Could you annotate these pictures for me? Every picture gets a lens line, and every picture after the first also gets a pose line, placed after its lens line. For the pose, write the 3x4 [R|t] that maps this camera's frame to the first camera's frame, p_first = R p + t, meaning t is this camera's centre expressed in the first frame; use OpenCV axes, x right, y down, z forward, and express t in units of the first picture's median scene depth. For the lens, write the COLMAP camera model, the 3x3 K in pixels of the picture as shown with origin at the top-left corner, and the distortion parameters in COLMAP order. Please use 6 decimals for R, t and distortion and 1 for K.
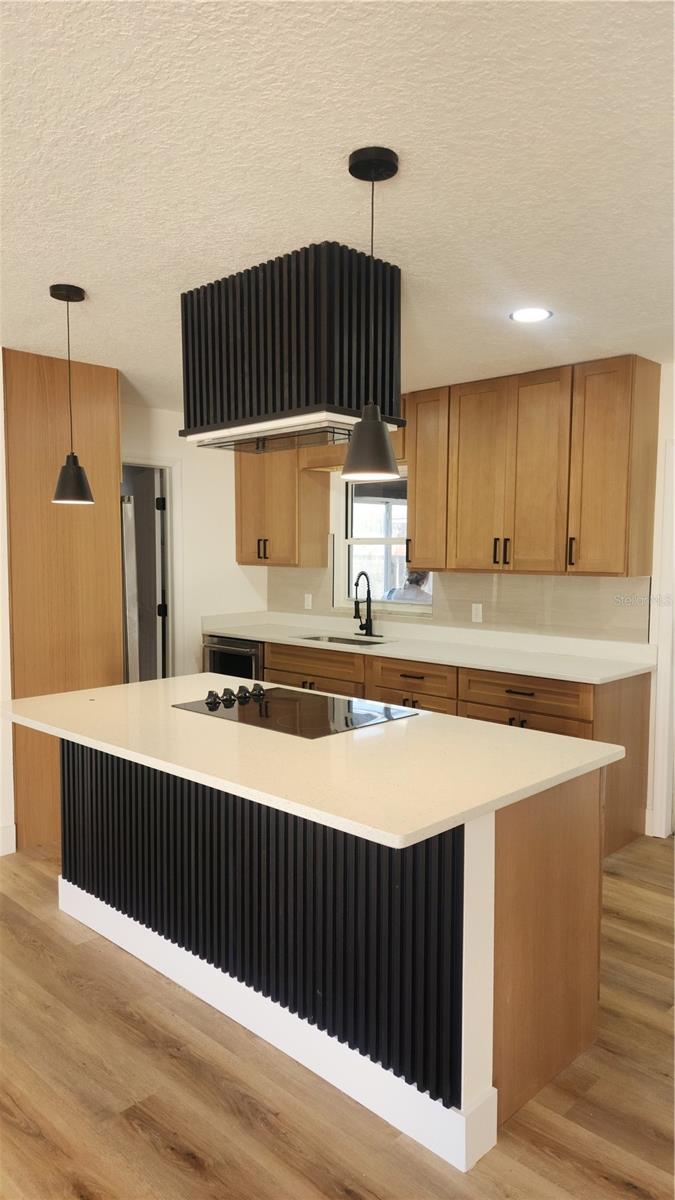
lens RADIAL K [[806.2, 0, 337.5], [0, 806.2, 600.0], [0, 0, 1]] dist [0.081378, -0.100901]
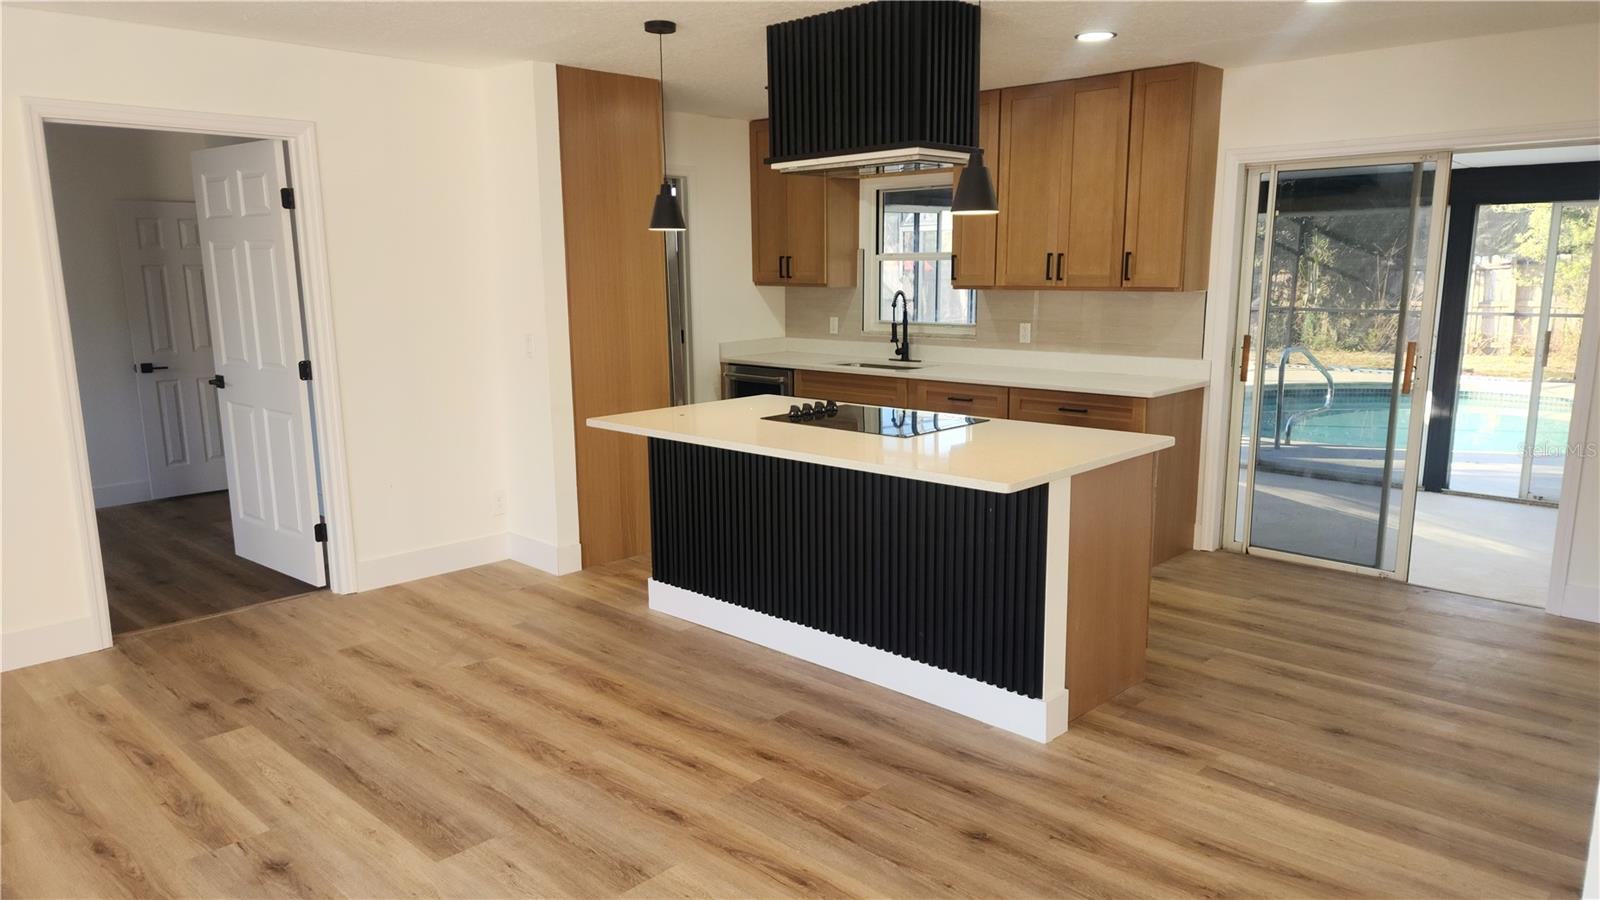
lens RADIAL K [[1074.9, 0, 818.9], [0, 1074.9, 450.3], [0, 0, 1]] dist [0.081378, -0.100901]
pose [[0.999779, -0.015526, 0.014194, -0.103821], [0.013875, 0.993856, 0.109811, 0.012005], [-0.015811, -0.109590, 0.993851, -0.312363]]
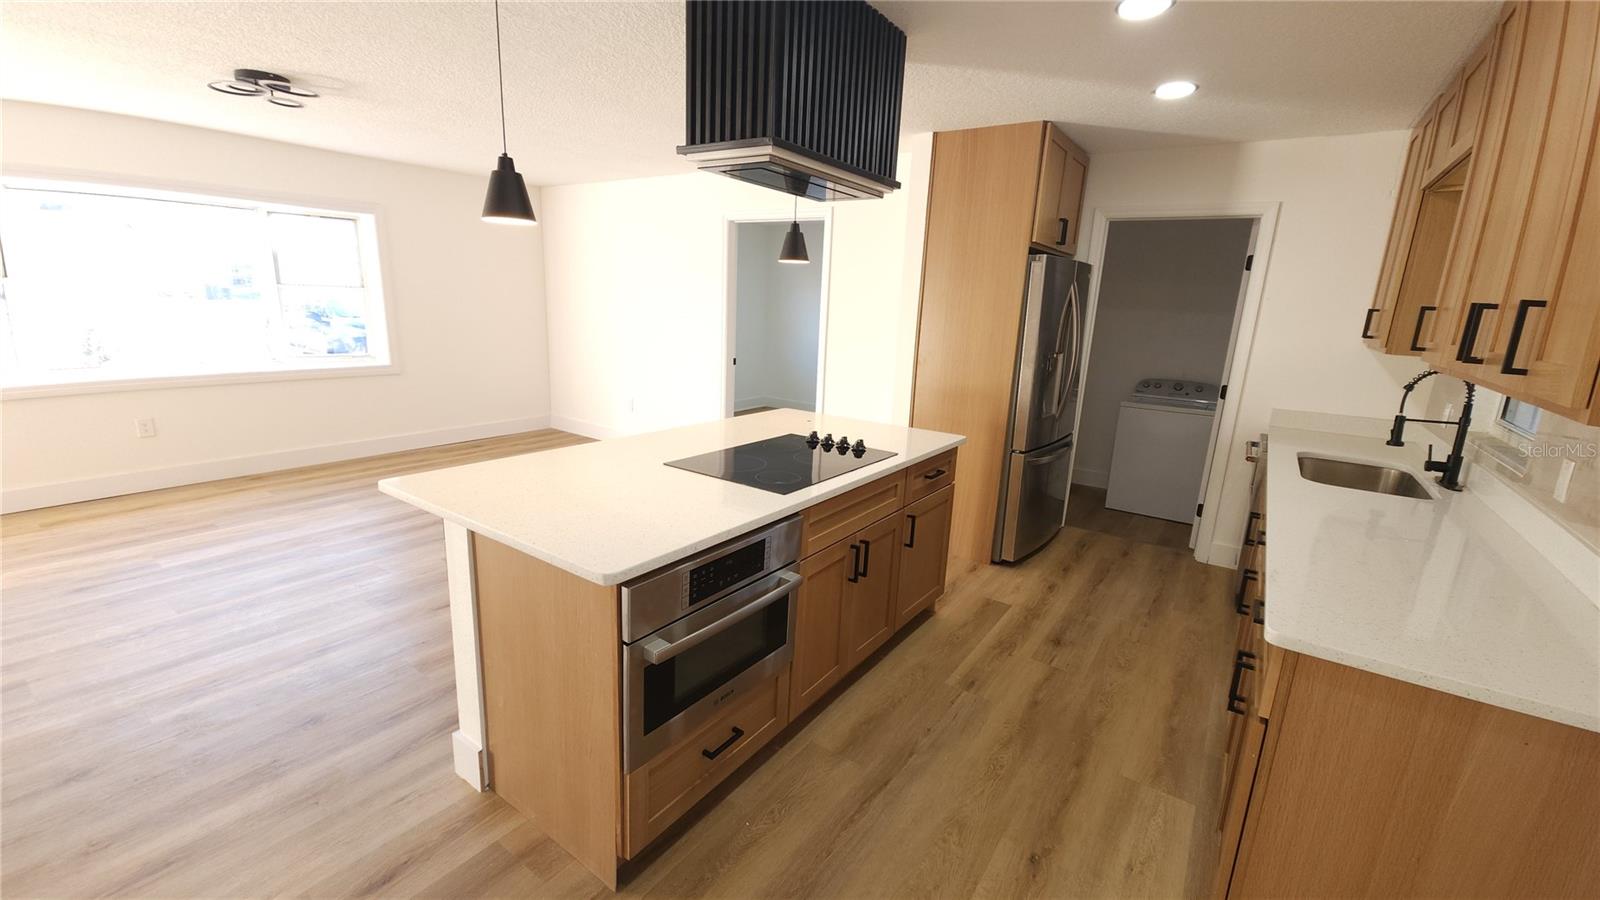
lens RADIAL K [[660.2, 0, 800.0], [0, 660.2, 450.0], [0, 0, 1]] dist [-0.000063, 0.000146]
pose [[0.151974, 0.228126, -0.961698, 0.513139], [-0.103058, 0.971353, 0.214130, -0.038721], [0.982997, 0.066568, 0.171130, 0.597525]]
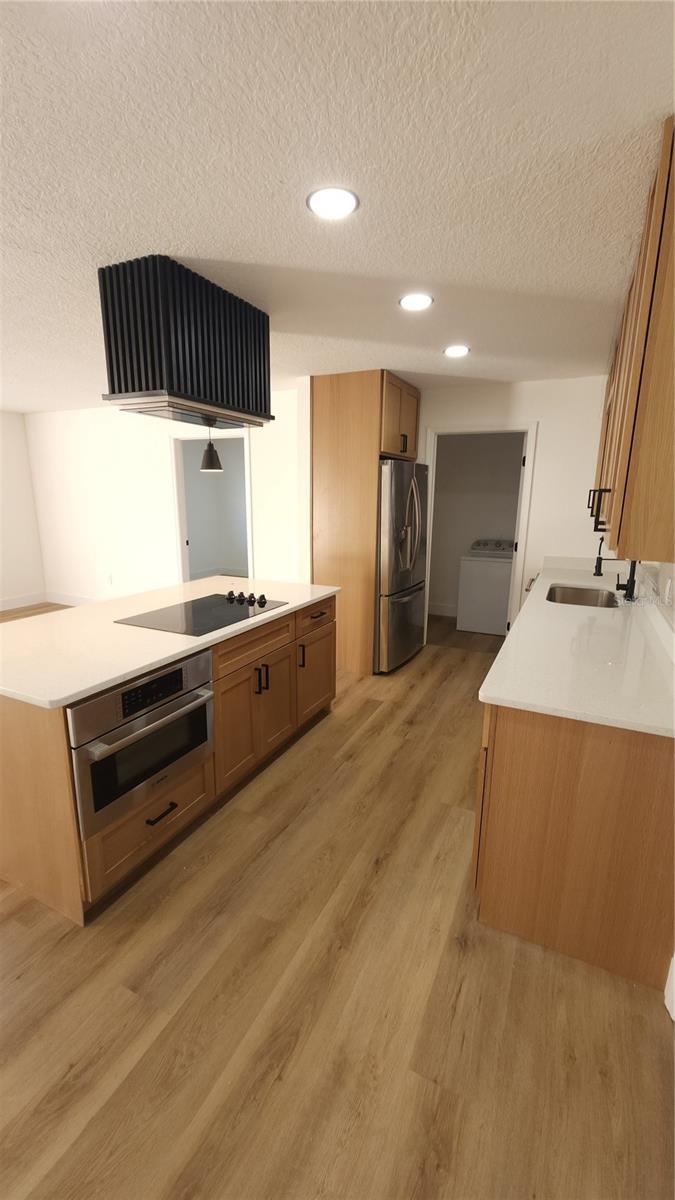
lens RADIAL K [[495.2, 0, 337.5], [0, 495.2, 600.0], [0, 0, 1]] dist [-0.000063, 0.000146]
pose [[0.311260, 0.206102, -0.927706, 0.571711], [-0.065708, 0.978530, 0.195347, -0.050563], [0.948050, 0.000154, 0.318120, 0.642993]]
